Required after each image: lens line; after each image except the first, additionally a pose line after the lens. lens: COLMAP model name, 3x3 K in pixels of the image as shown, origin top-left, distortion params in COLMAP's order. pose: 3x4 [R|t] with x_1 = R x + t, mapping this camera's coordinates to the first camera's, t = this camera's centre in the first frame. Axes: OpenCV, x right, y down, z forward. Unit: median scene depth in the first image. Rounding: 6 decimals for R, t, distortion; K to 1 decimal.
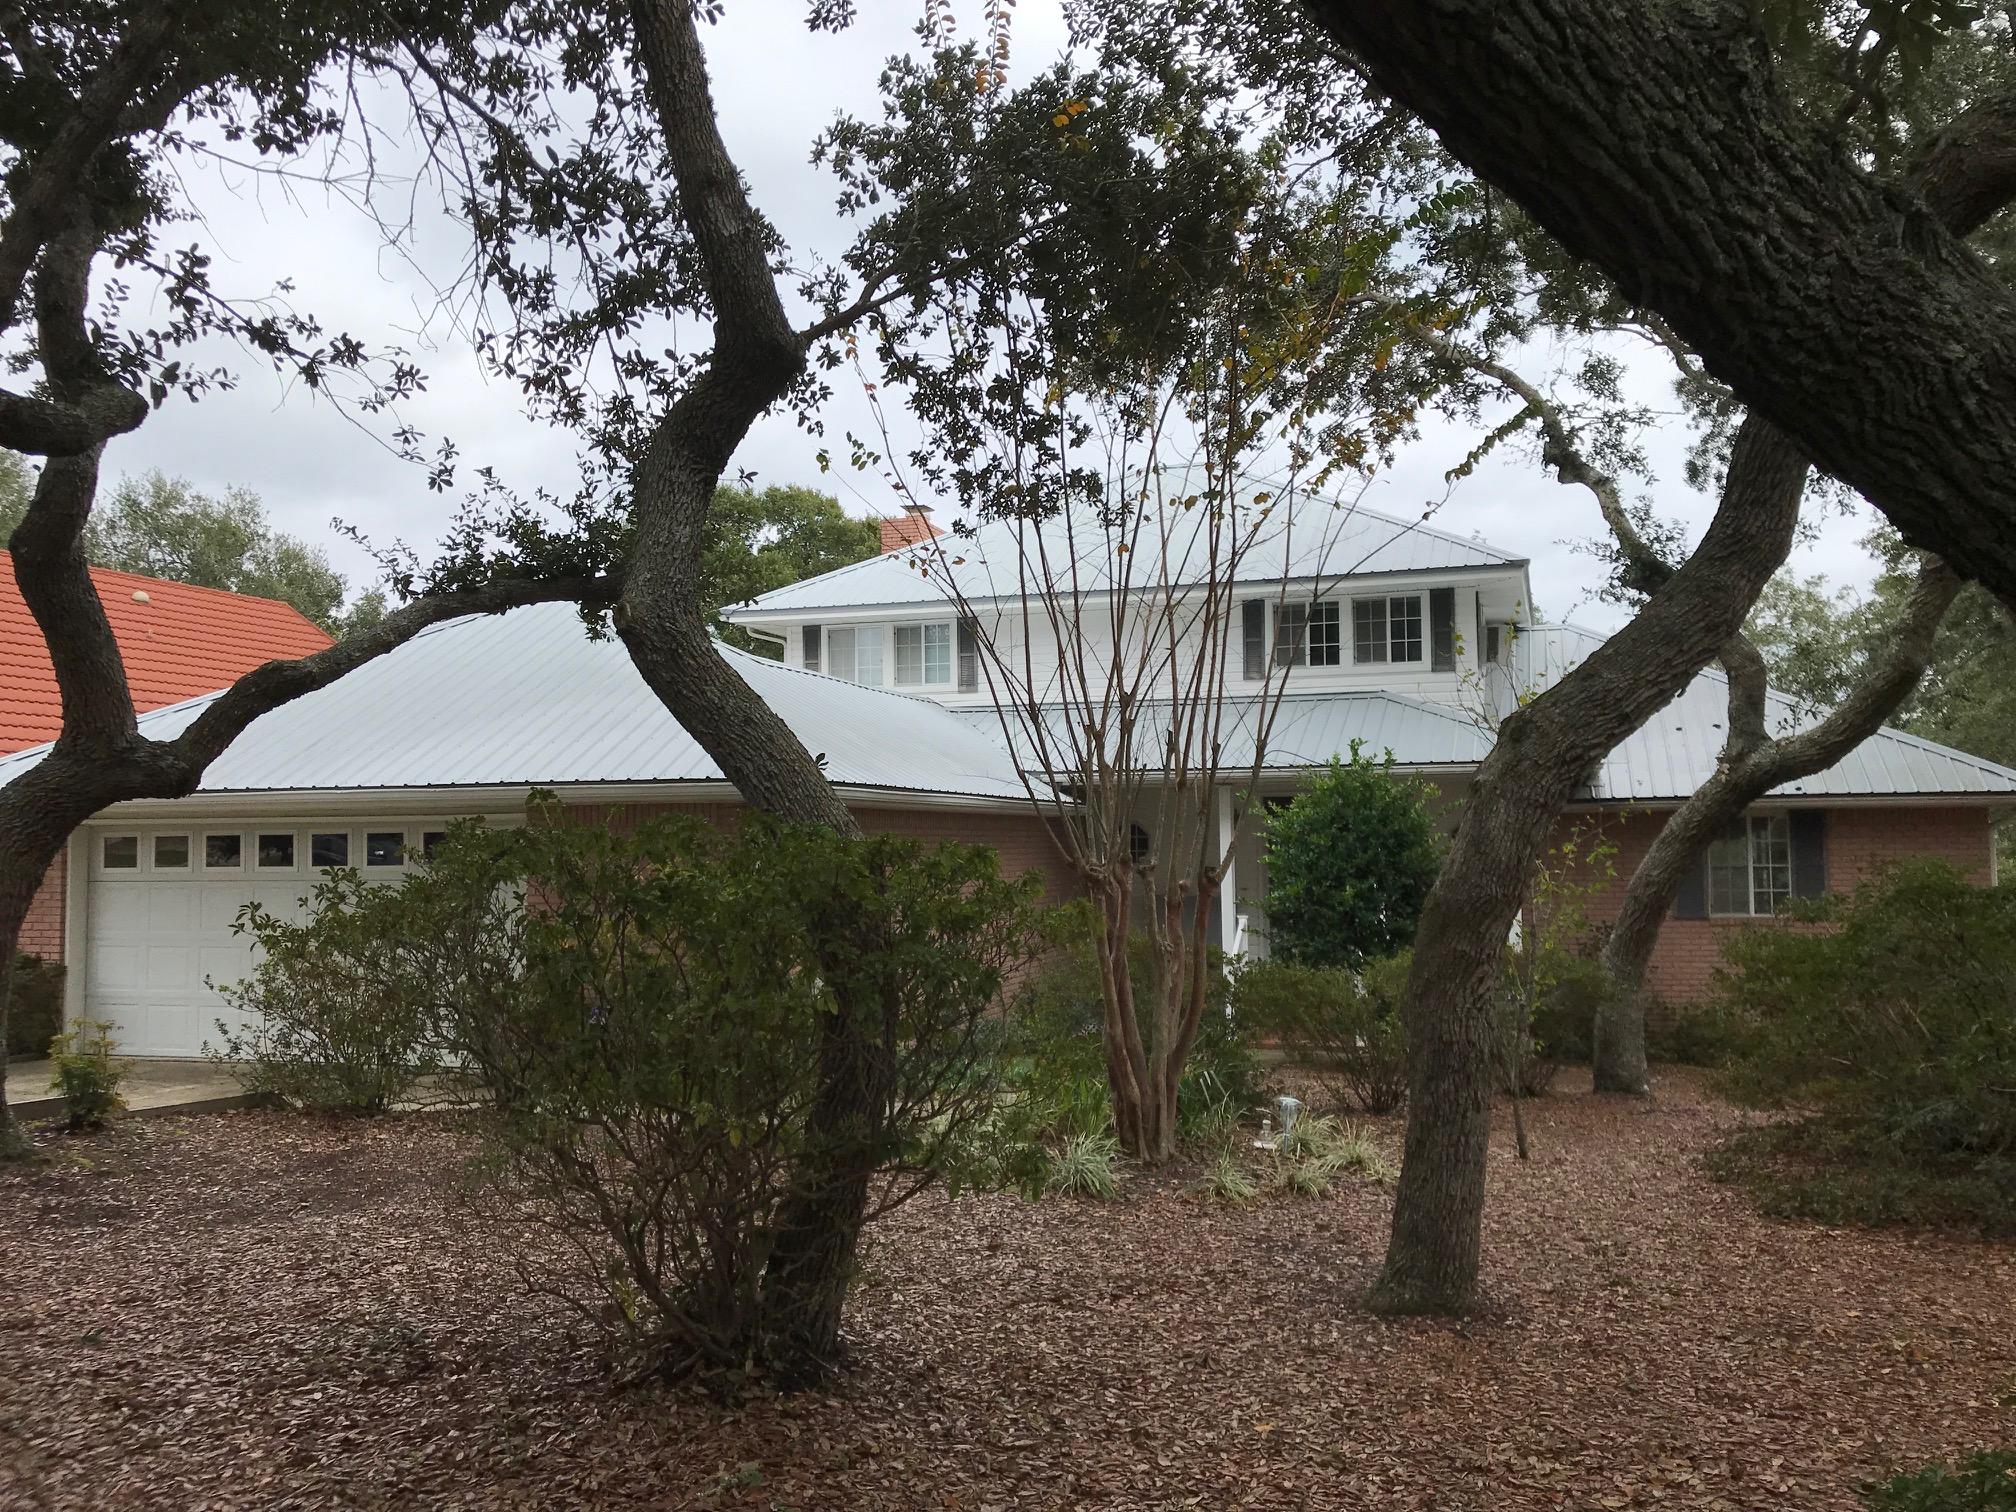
lens RADIAL K [[1651.7, 0, 1016.0], [0, 1651.7, 745.9], [0, 0, 1]] dist [0.050343, -0.039480]
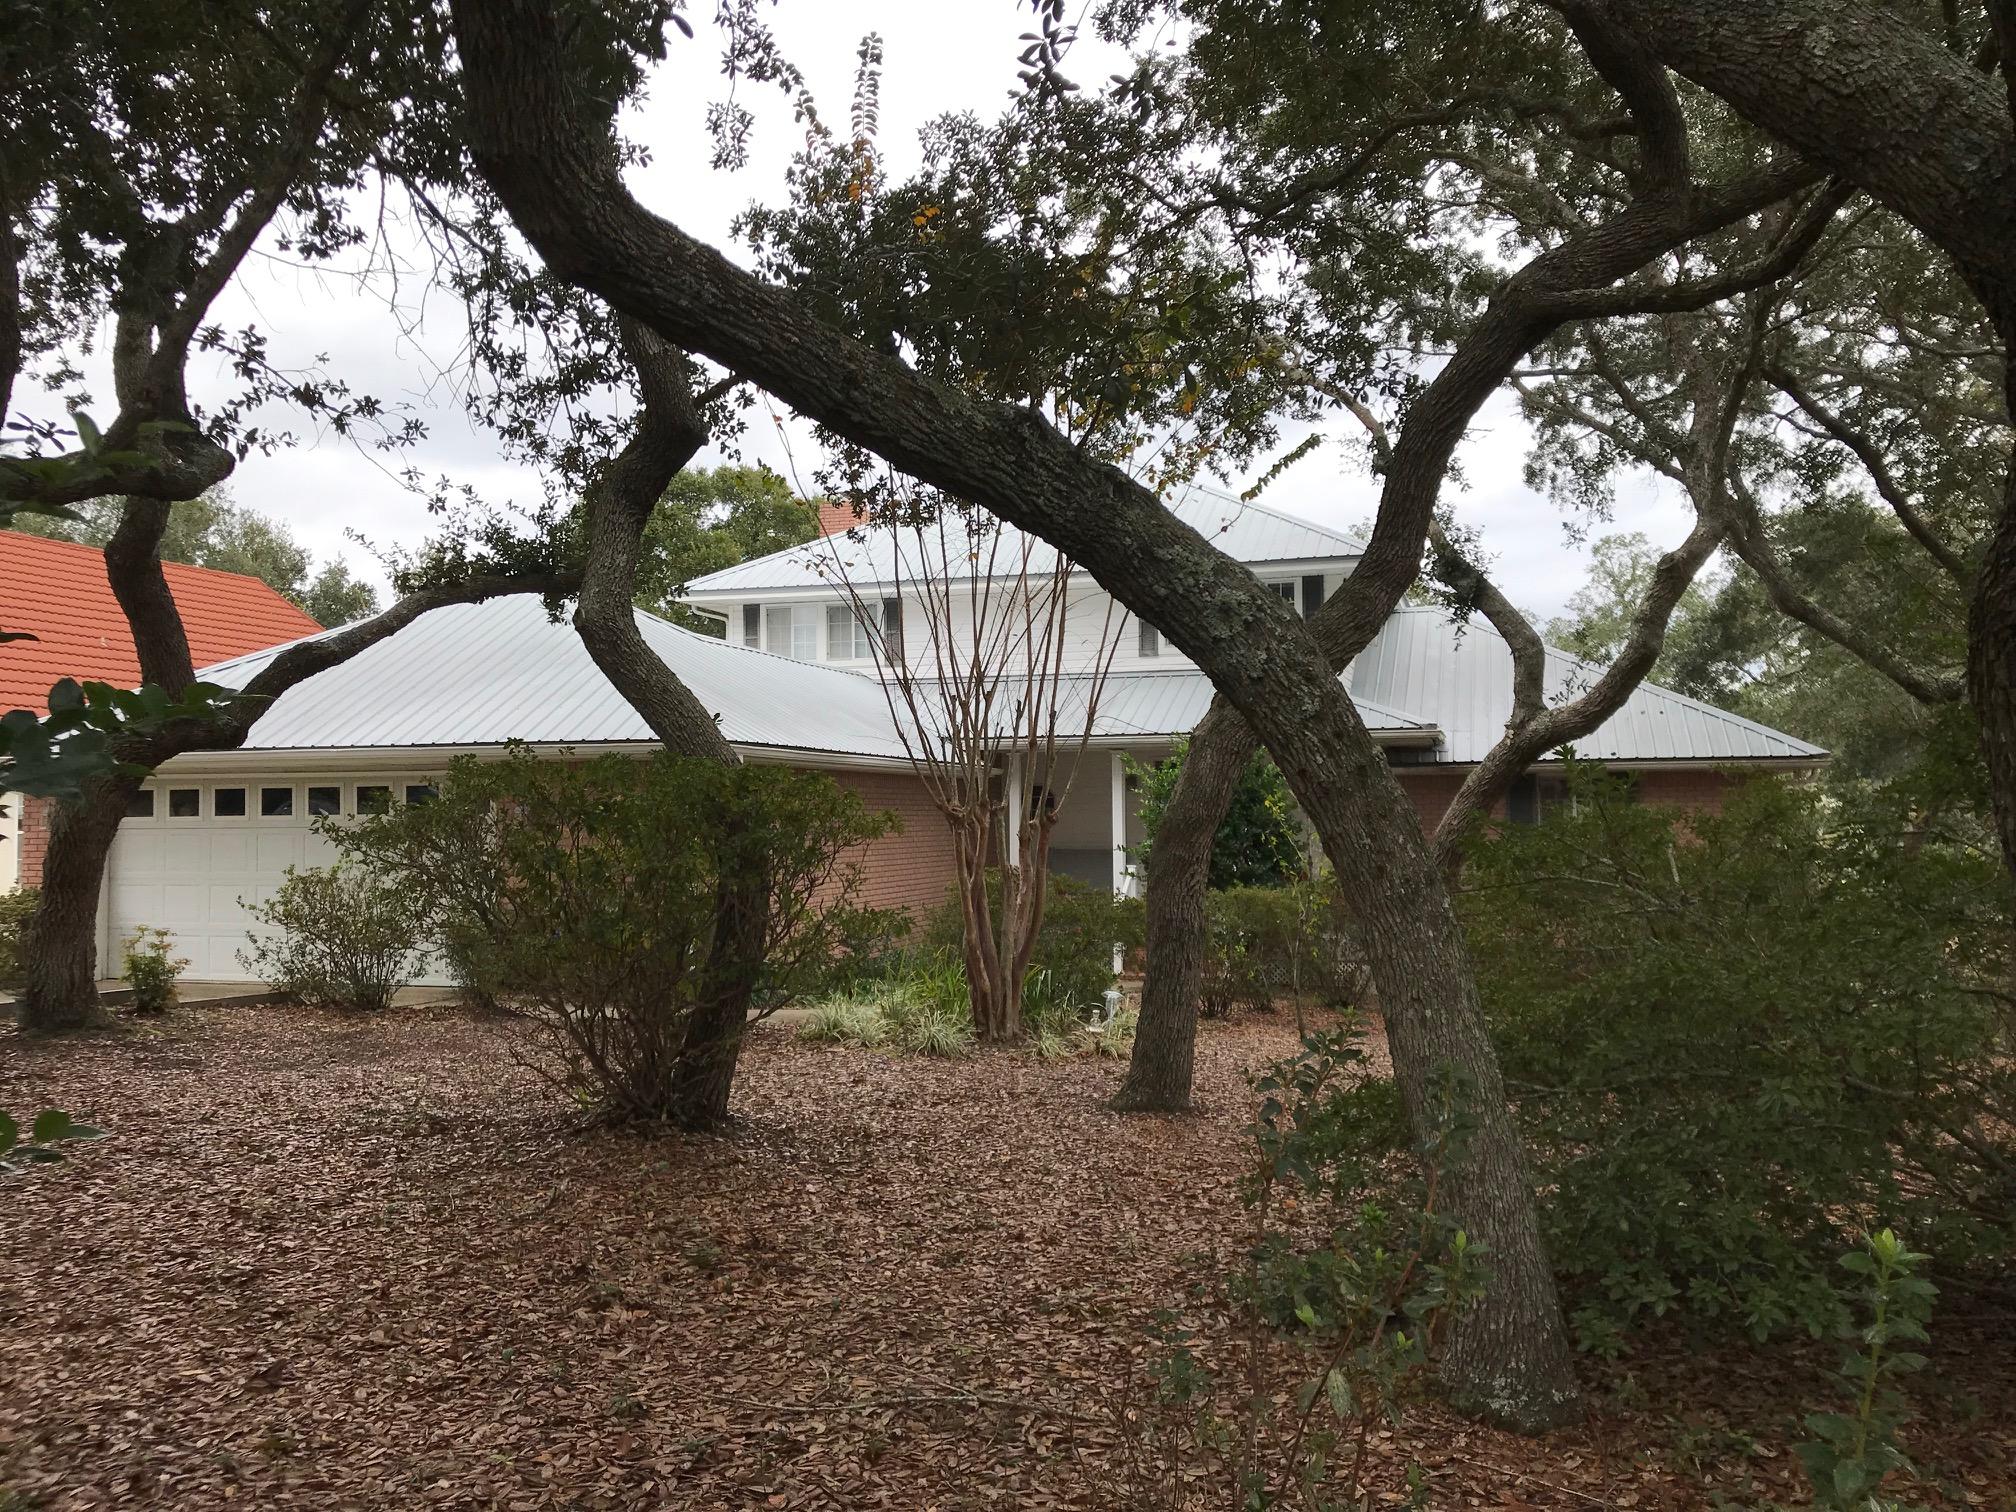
lens RADIAL K [[1651.7, 0, 997.3], [0, 1651.7, 757.0], [0, 0, 1]] dist [0.050343, -0.039480]
pose [[0.999891, 0.003676, 0.014317, 0.061444], [-0.004002, 0.999732, 0.022801, 0.005977], [-0.014229, -0.022856, 0.999637, -0.258068]]
